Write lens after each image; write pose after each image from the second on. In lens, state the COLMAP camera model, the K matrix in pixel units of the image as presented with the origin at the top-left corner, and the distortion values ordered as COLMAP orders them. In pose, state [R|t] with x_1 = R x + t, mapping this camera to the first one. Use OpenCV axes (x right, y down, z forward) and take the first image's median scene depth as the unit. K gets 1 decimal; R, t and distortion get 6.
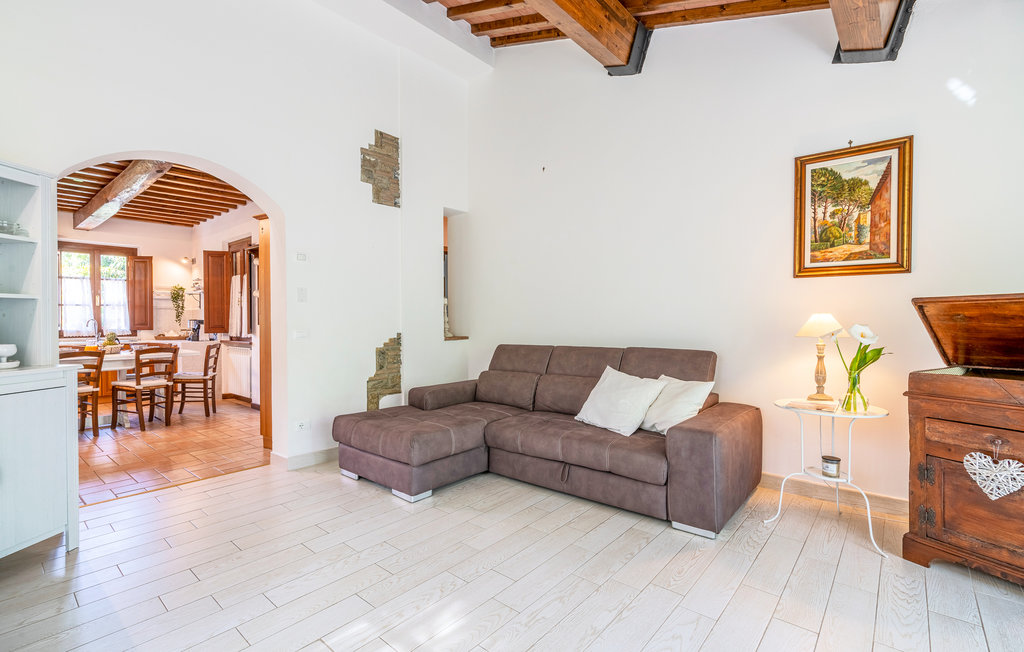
lens RADIAL K [[467.7, 0, 507.5], [0, 467.7, 323.4], [0, 0, 1]] dist [-0.002121, 0.000512]
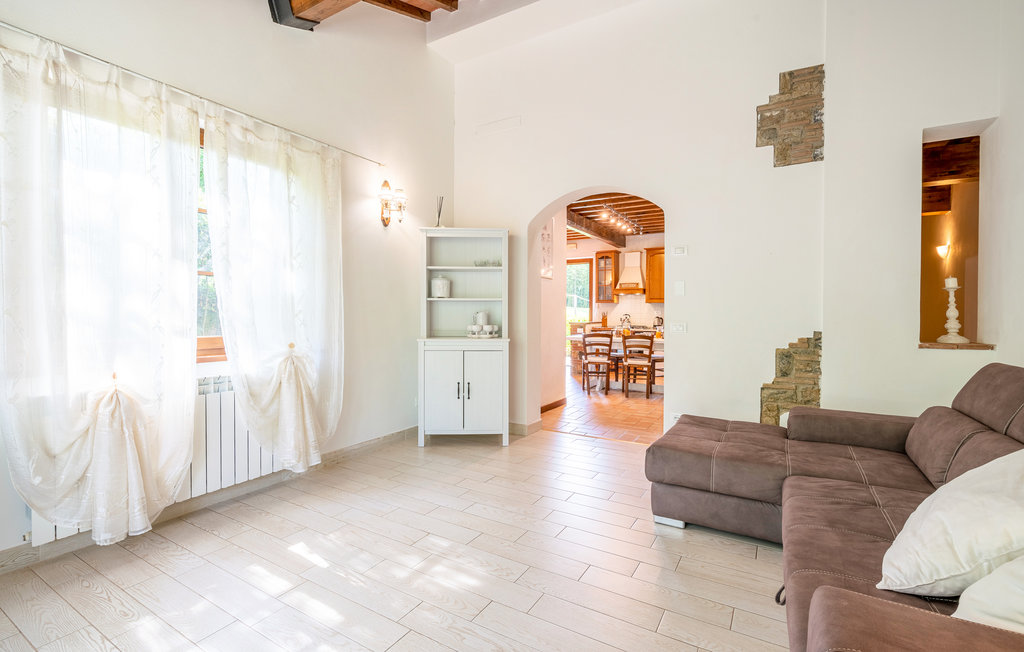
lens RADIAL K [[467.7, 0, 504.2], [0, 467.7, 323.2], [0, 0, 1]] dist [-0.002121, 0.000512]
pose [[0.153184, 0.024028, -0.987906, 0.600546], [-0.012048, 0.999675, 0.022447, -0.005030], [0.988124, 0.008464, 0.153424, 0.573863]]
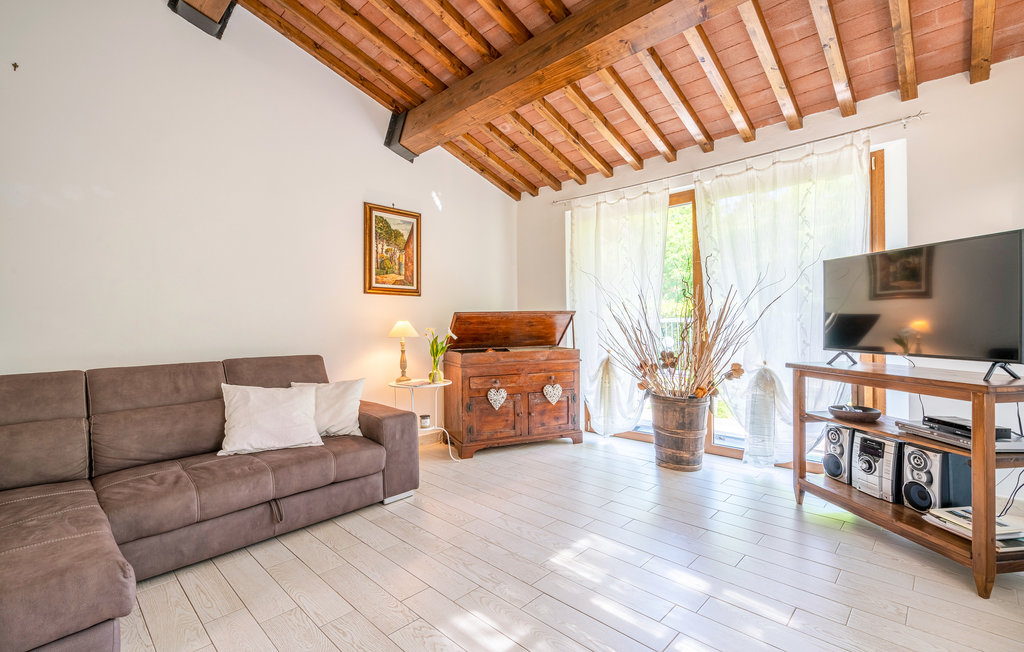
lens RADIAL K [[467.7, 0, 510.4], [0, 467.7, 323.7], [0, 0, 1]] dist [-0.002121, 0.000512]
pose [[0.043399, -0.000405, 0.999058, -0.682048], [0.017665, 0.999844, -0.000362, -0.005234], [-0.998902, 0.017664, 0.043399, 0.542687]]
